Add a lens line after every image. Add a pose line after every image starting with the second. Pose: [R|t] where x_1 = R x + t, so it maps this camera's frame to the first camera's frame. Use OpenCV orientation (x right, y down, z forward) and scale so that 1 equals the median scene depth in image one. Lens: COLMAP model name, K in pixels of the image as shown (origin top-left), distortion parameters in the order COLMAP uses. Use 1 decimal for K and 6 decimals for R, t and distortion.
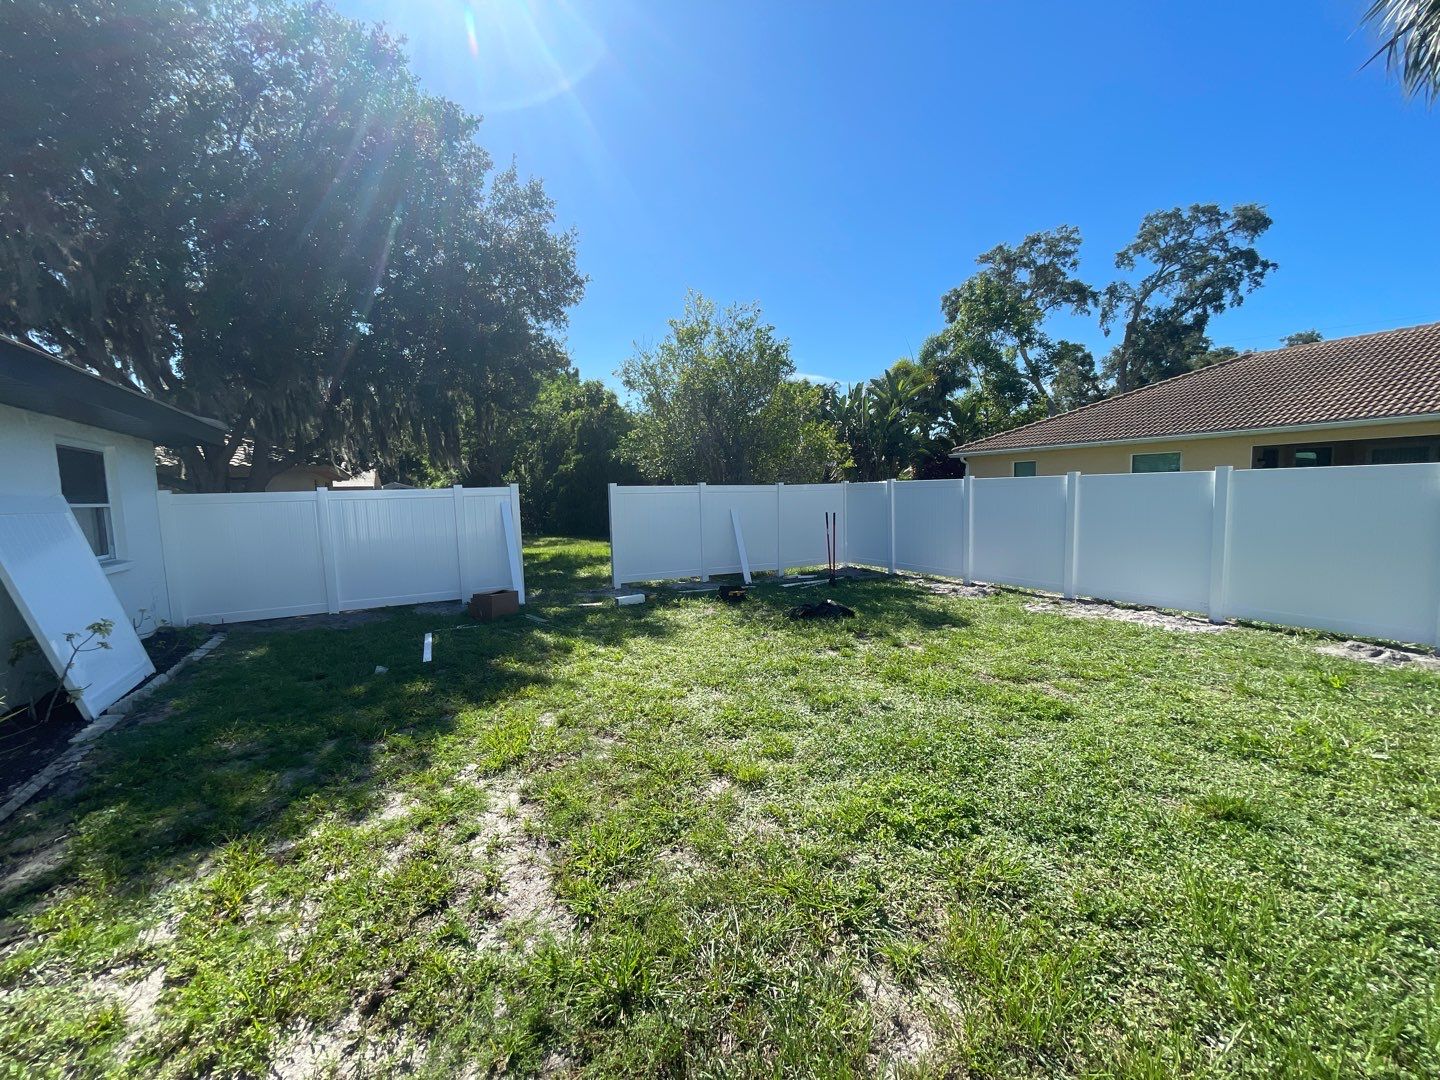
lens RADIAL K [[571.2, 0, 712.1], [0, 571.2, 541.2], [0, 0, 1]] dist [0.000604, 0.000456]
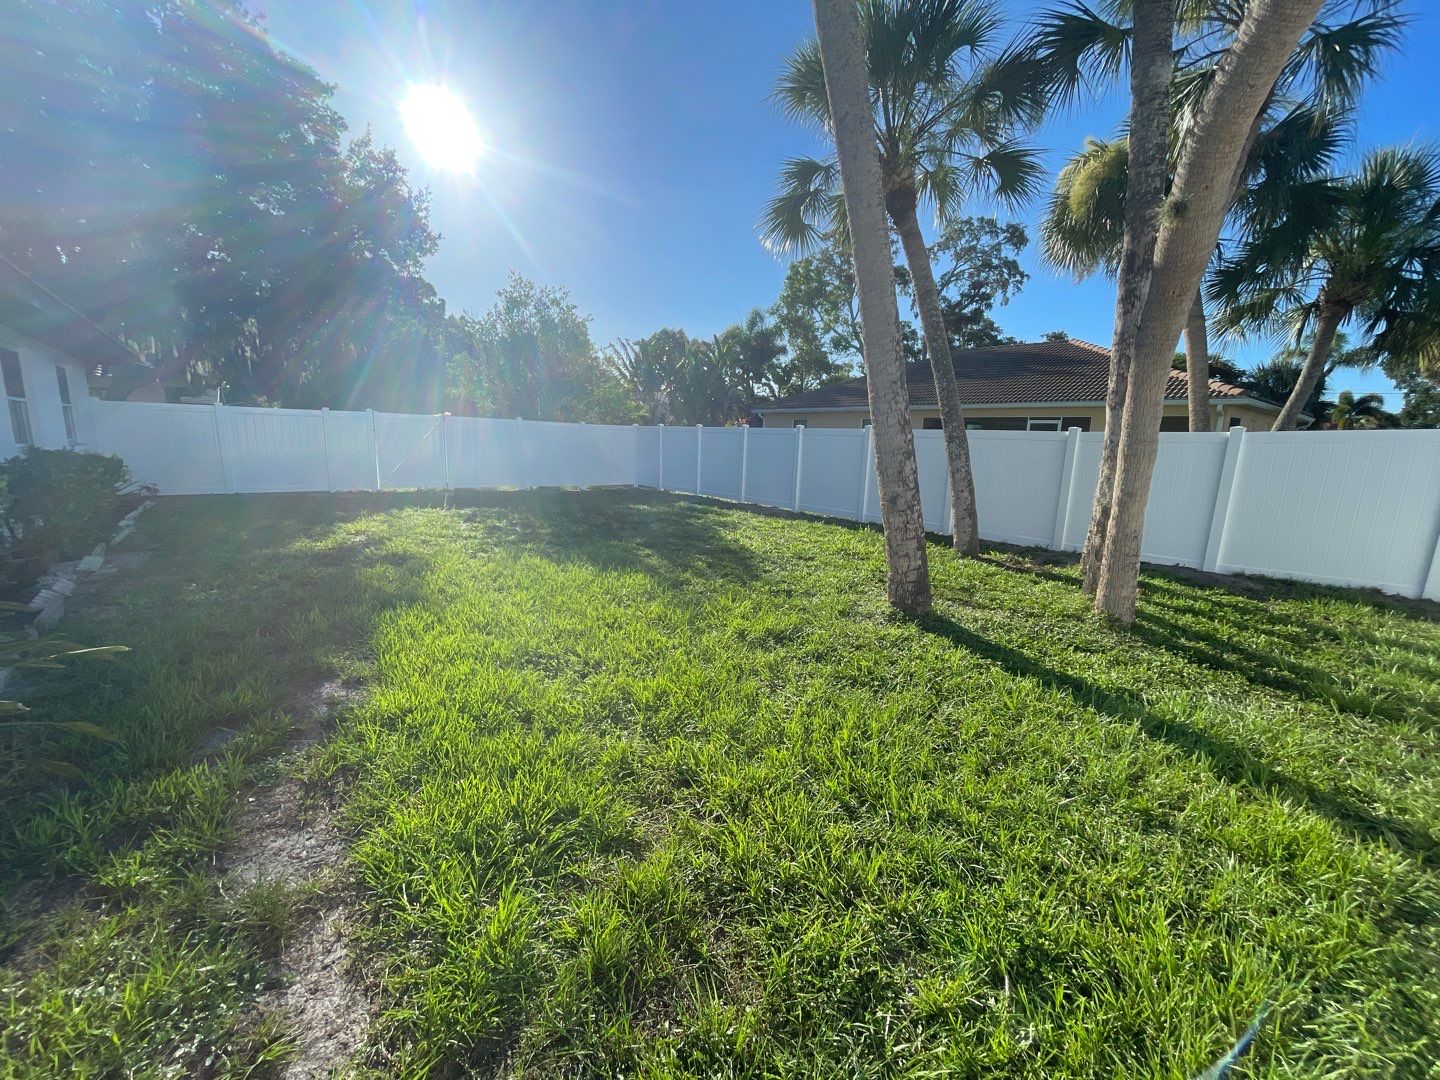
lens RADIAL K [[571.2, 0, 712.1], [0, 571.2, 541.2], [0, 0, 1]] dist [0.000604, 0.000456]
pose [[0.981486, 0.023727, 0.190056, 0.065857], [-0.041745, 0.994942, 0.091366, 0.017285], [-0.186927, -0.097608, 0.977513, -0.167344]]
